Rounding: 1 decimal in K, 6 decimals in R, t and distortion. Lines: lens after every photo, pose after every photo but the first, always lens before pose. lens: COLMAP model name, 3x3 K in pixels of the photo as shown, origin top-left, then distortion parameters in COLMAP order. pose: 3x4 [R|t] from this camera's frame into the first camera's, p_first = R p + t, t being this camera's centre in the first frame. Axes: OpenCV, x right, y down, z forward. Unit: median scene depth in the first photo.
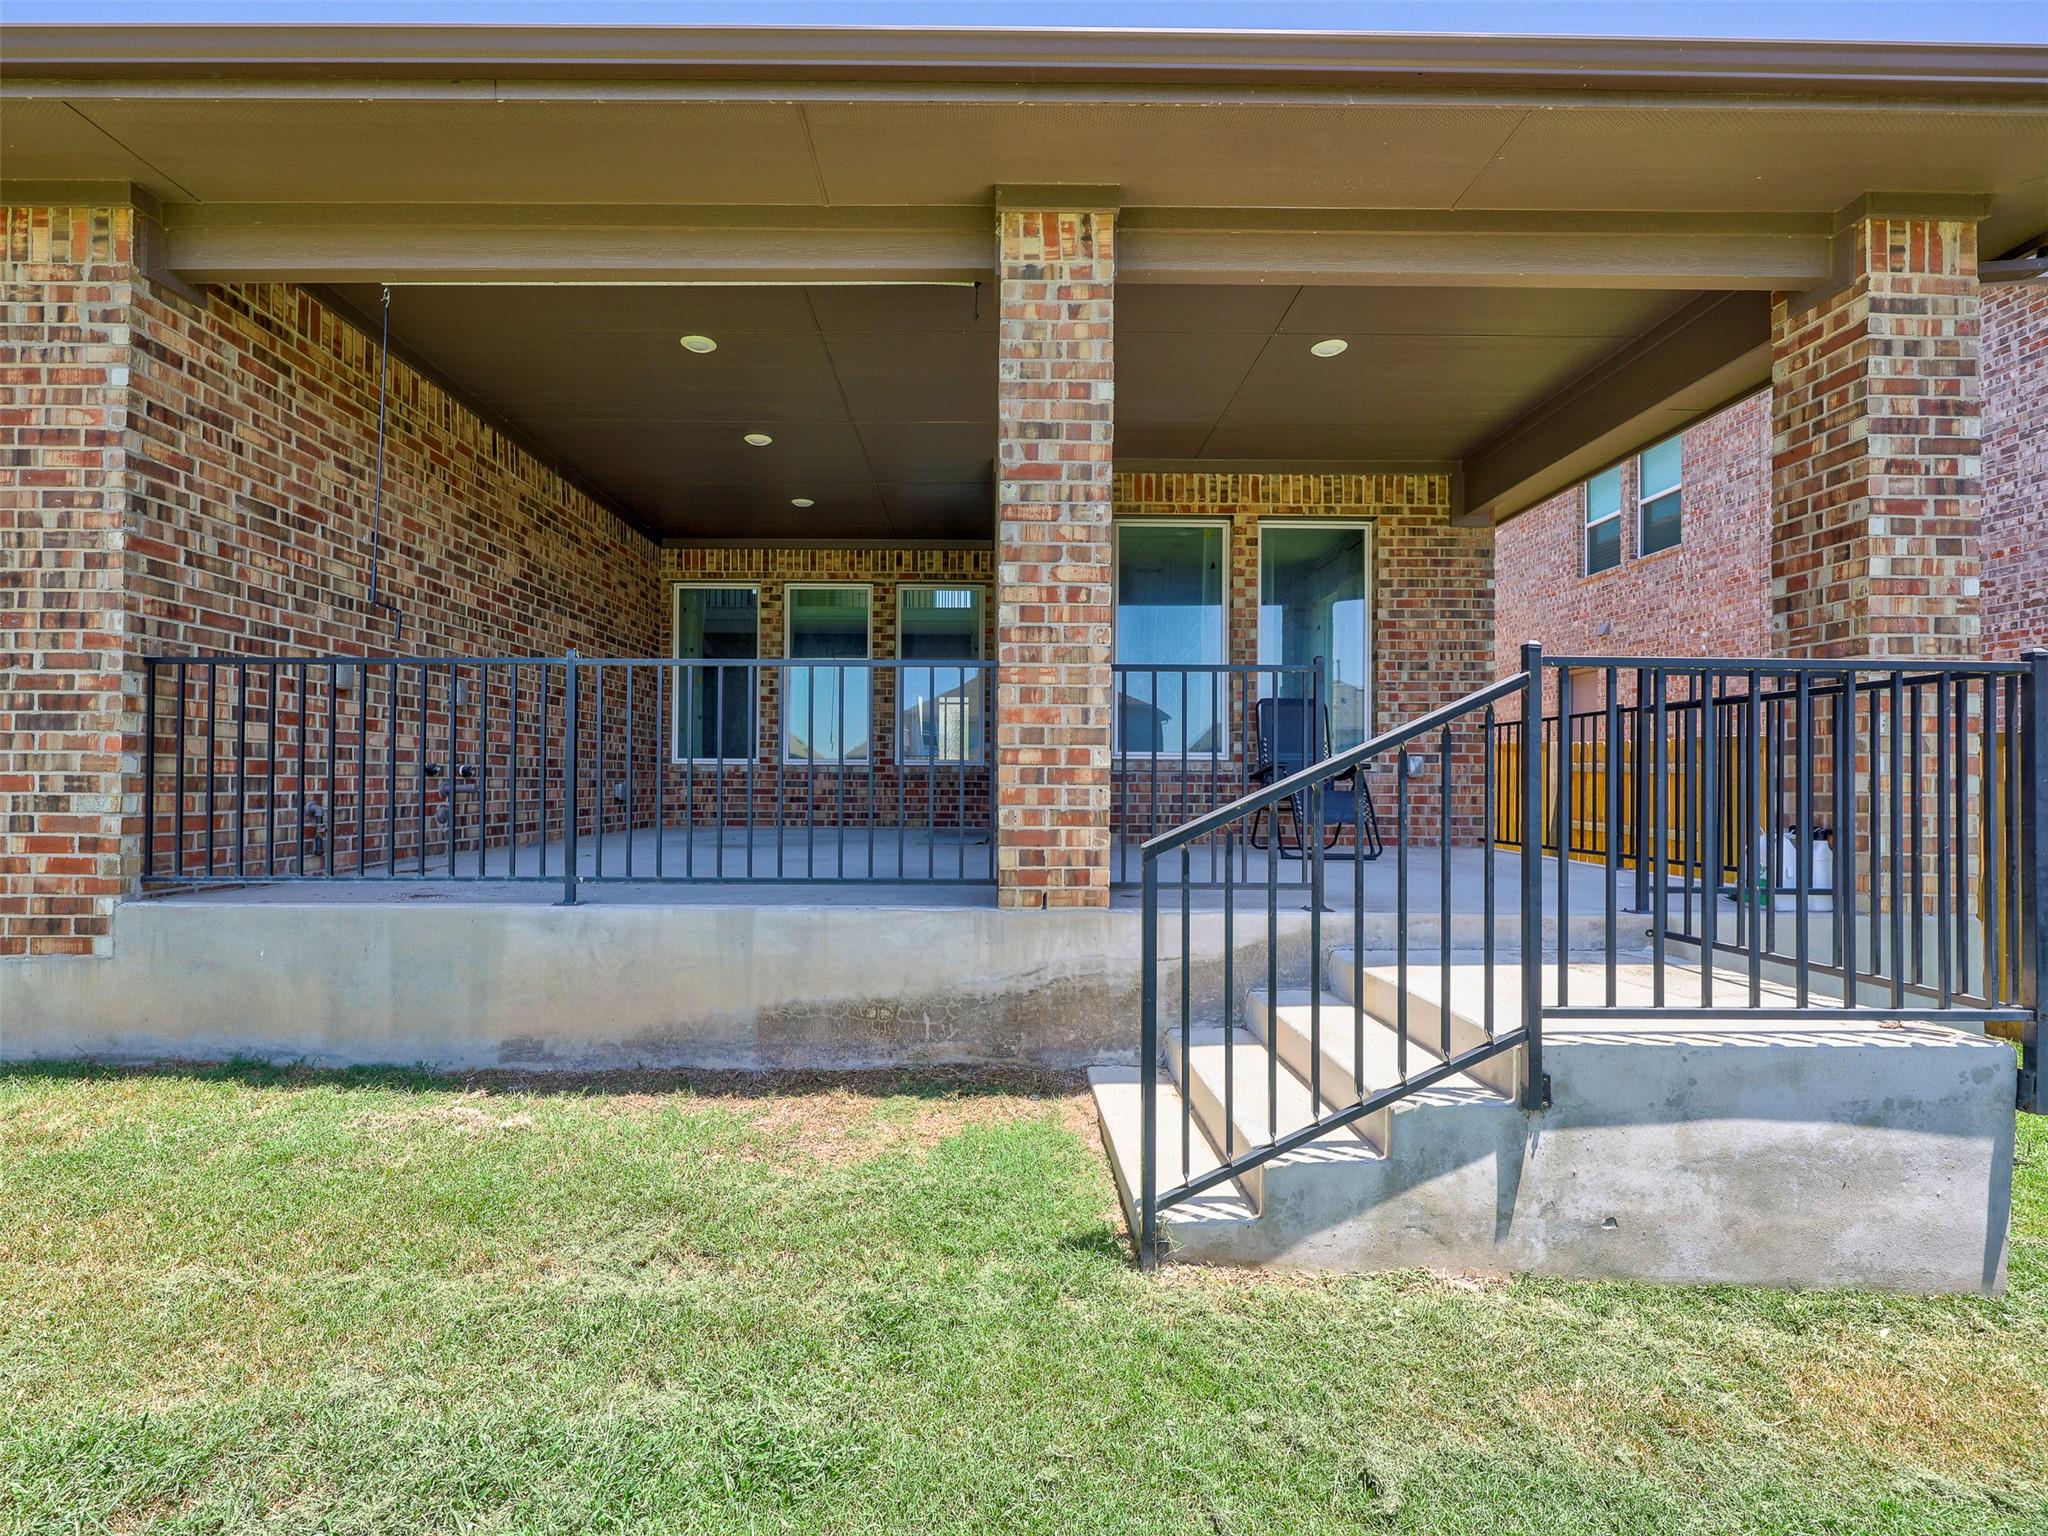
lens RADIAL K [[939.3, 0, 988.8], [0, 939.3, 783.3], [0, 0, 1]] dist [-0.007411, 0.001351]
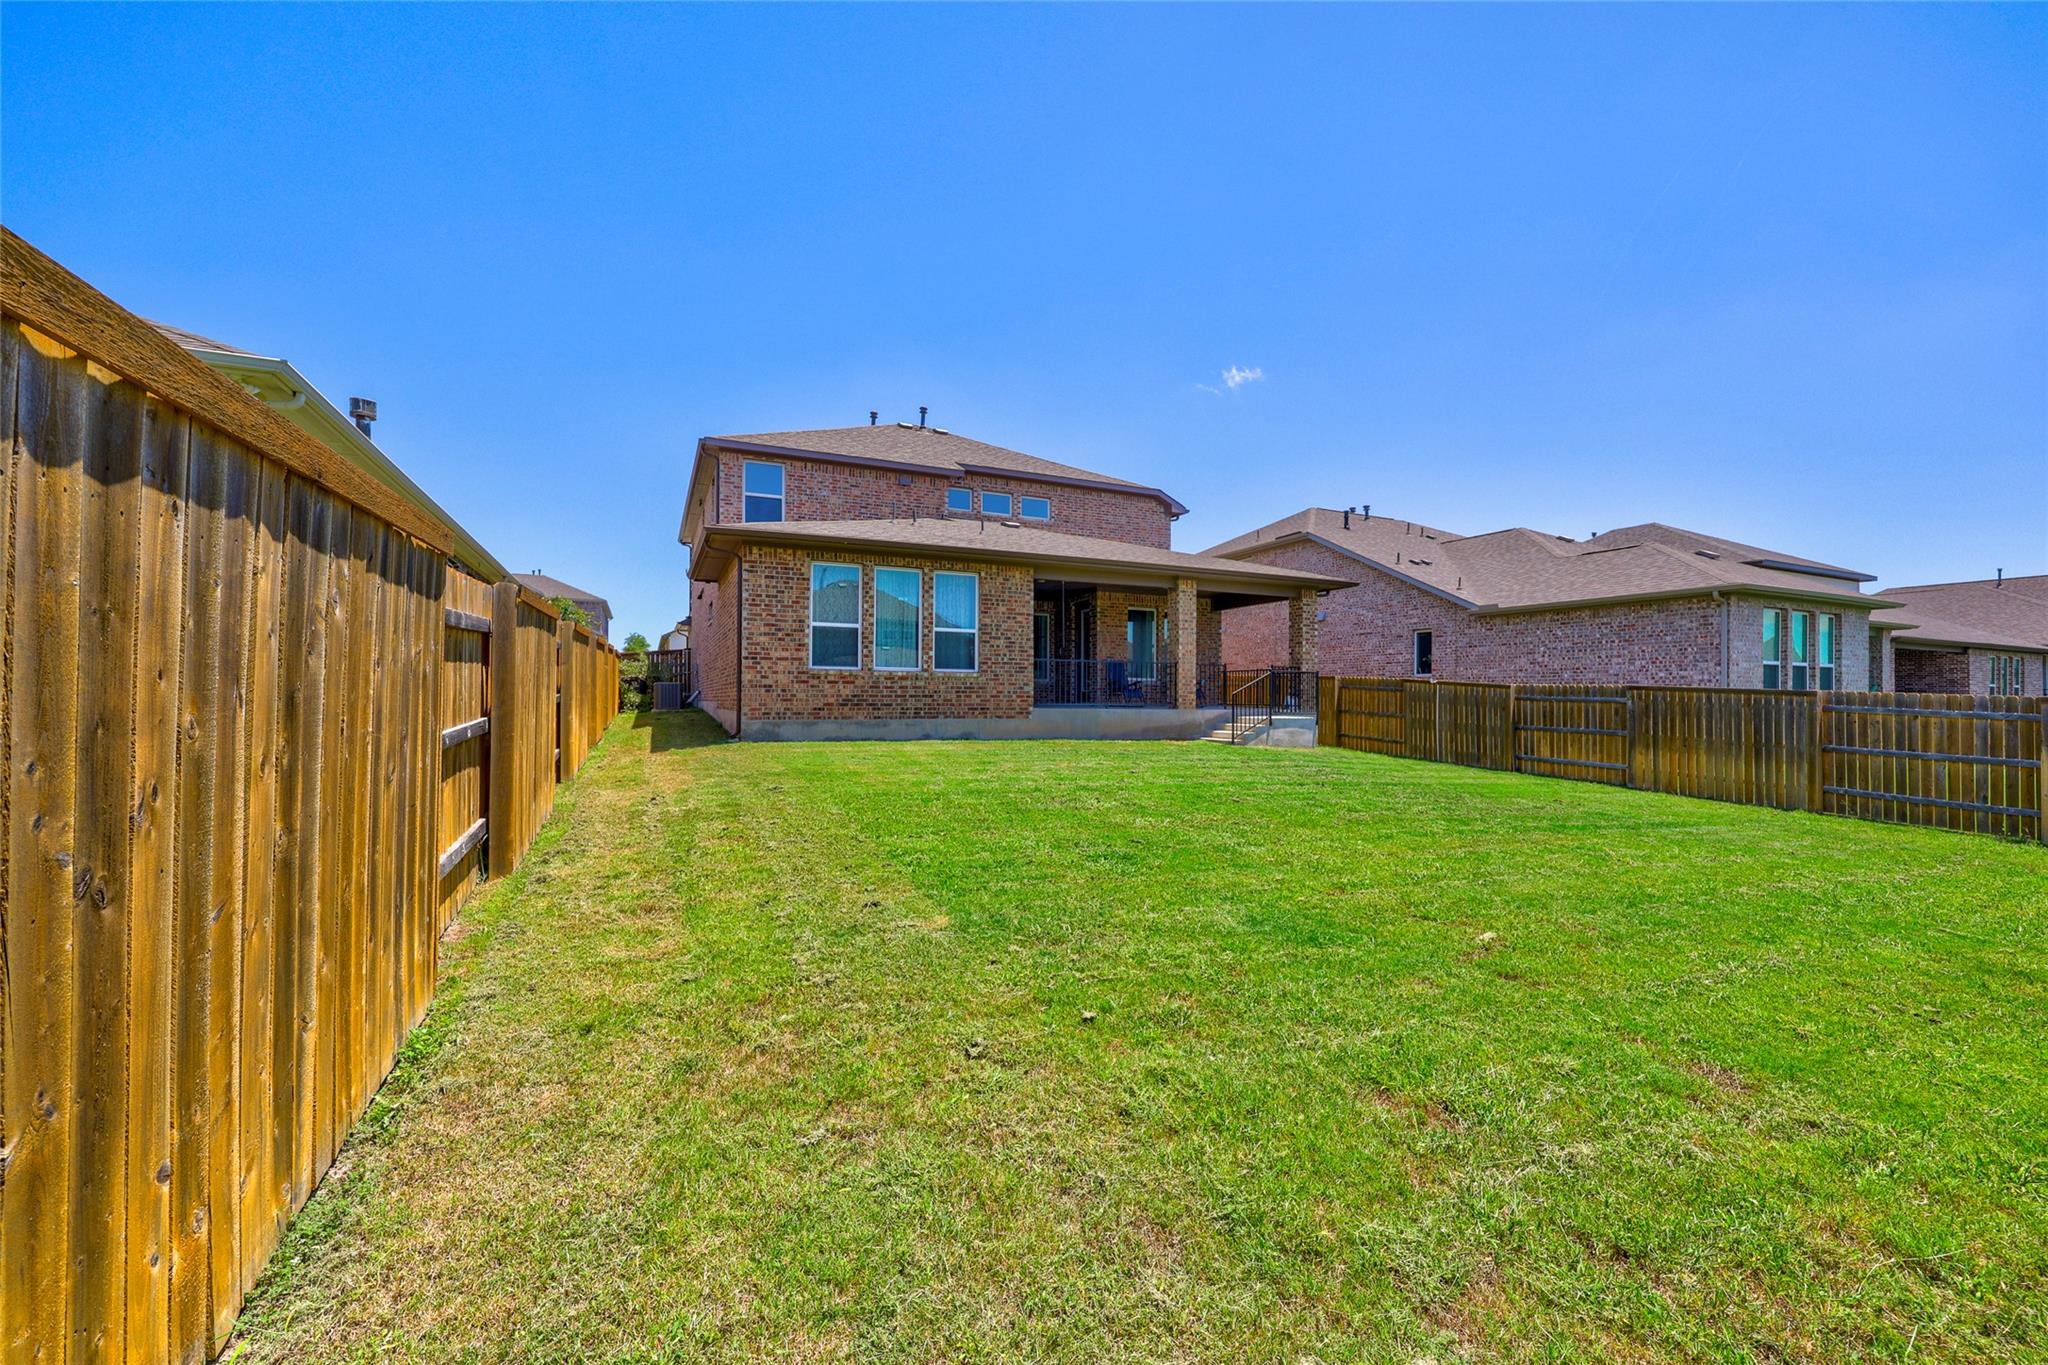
lens RADIAL K [[815.9, 0, 1028.7], [0, 815.9, 691.6], [0, 0, 1]] dist [-0.002480, -0.000024]
pose [[0.908299, 0.003930, 0.418303, -2.728344], [-0.001214, 0.999976, -0.006760, 0.066660], [-0.418319, 0.005632, 0.908283, -2.893196]]
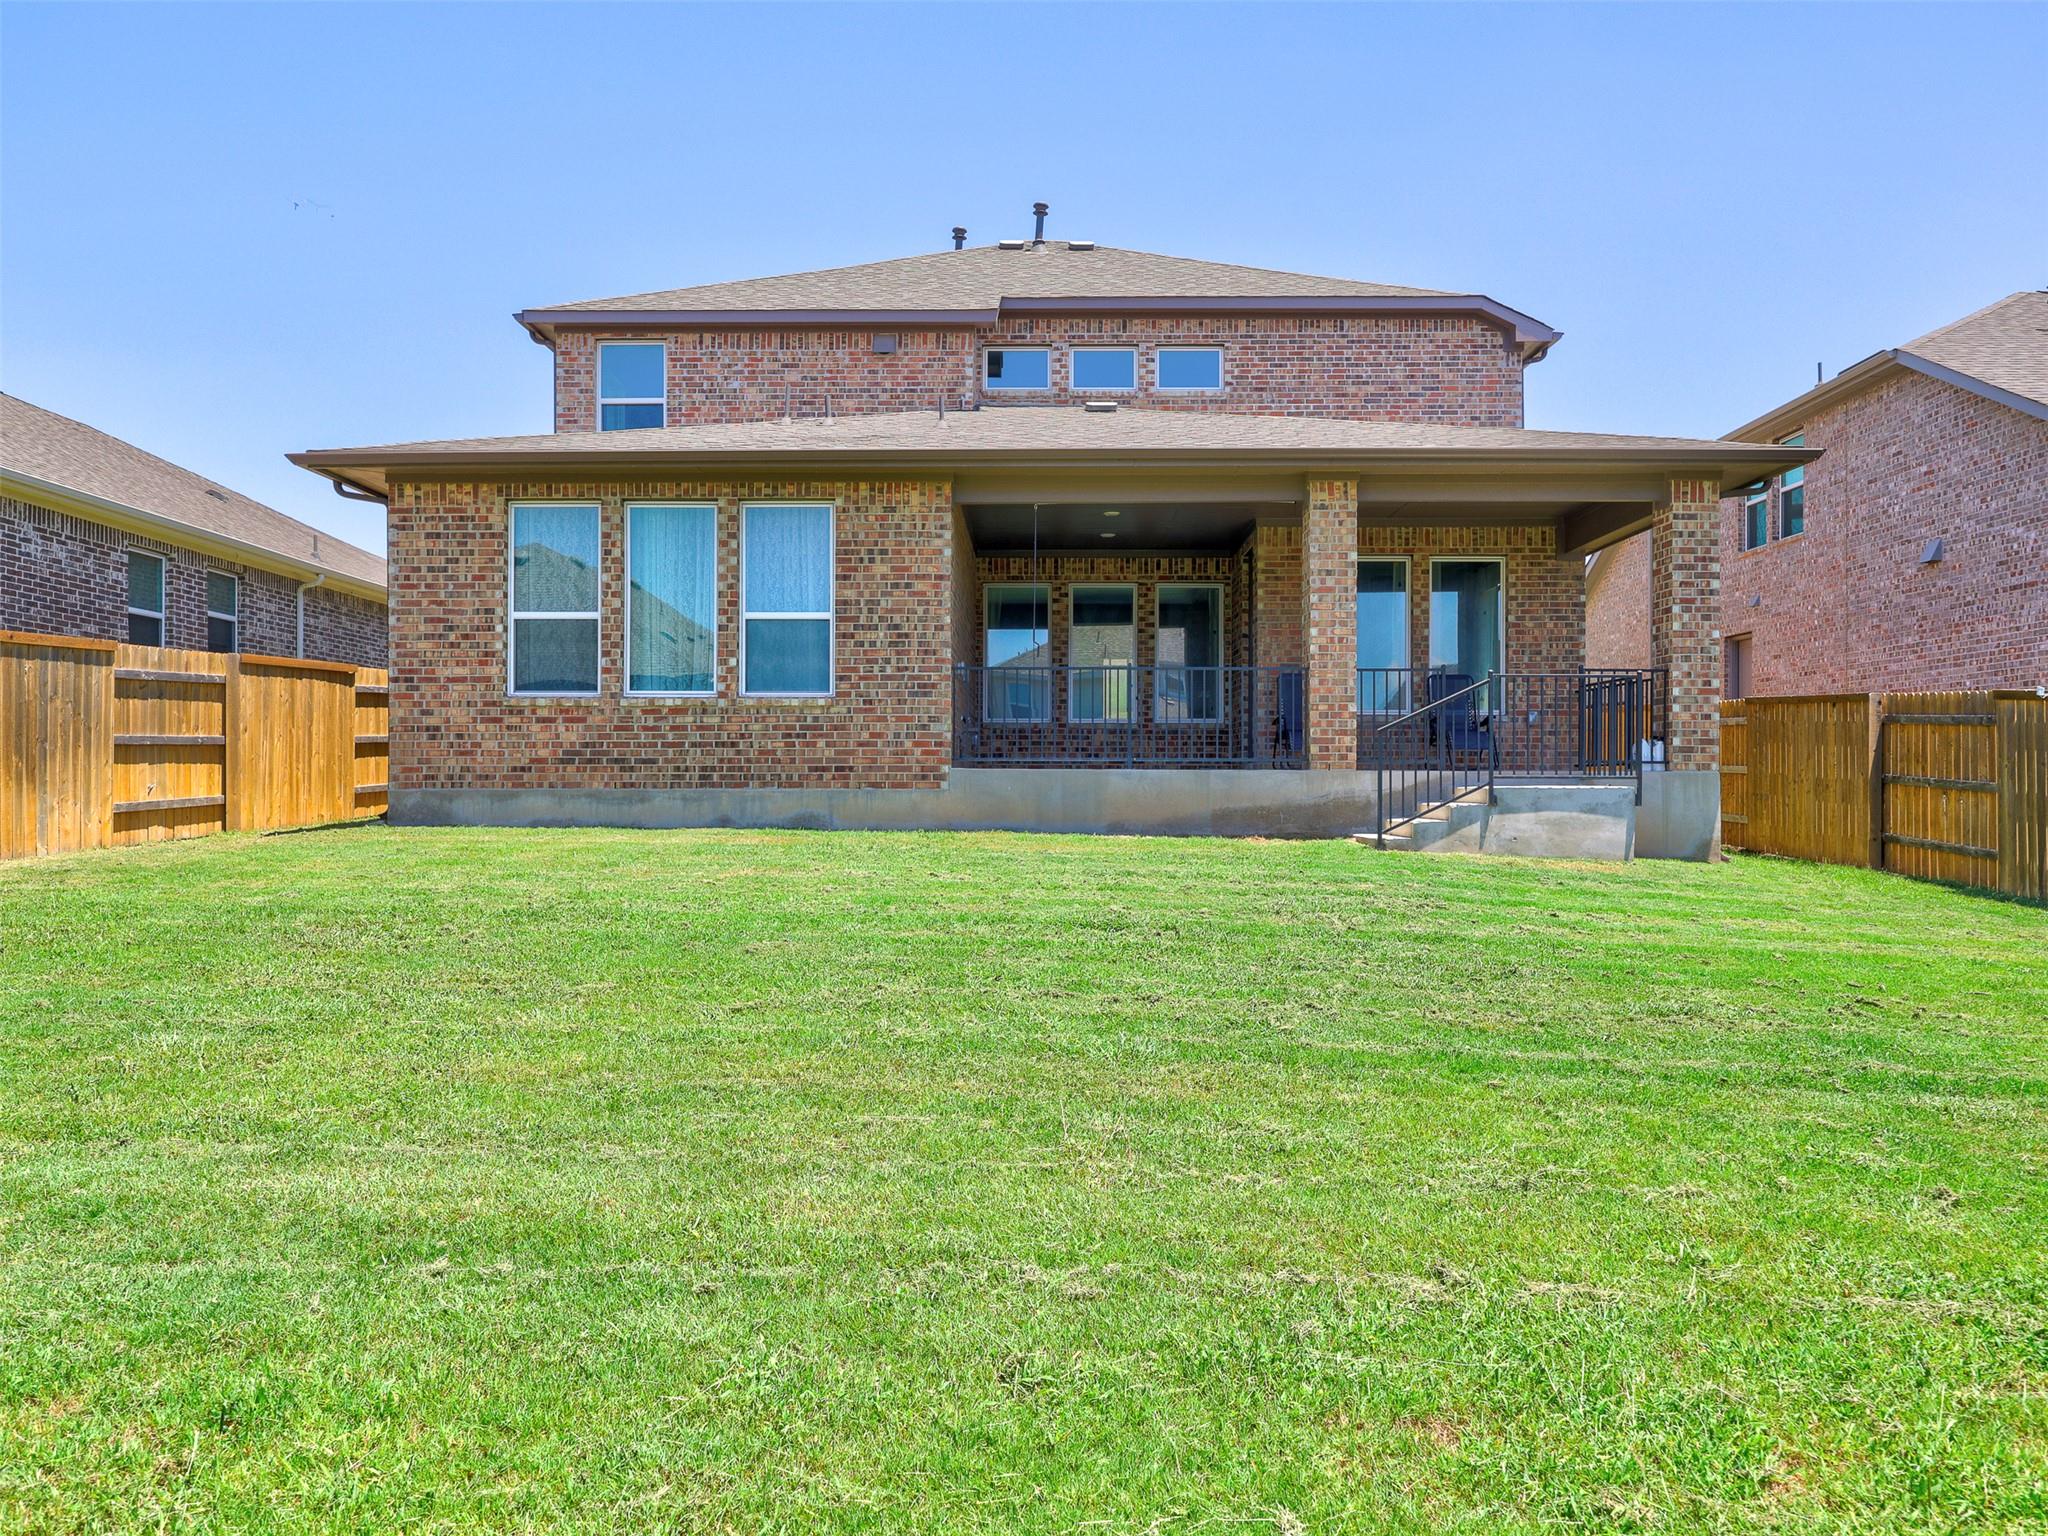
lens RADIAL K [[1499.1, 0, 1032.1], [0, 1499.1, 777.1], [0, 0, 1]] dist [-0.004149, -0.001144]
pose [[0.999940, -0.004042, -0.010134, -0.667723], [0.004024, 0.999990, -0.001778, 0.156699], [0.010141, 0.001737, 0.999947, -2.873002]]
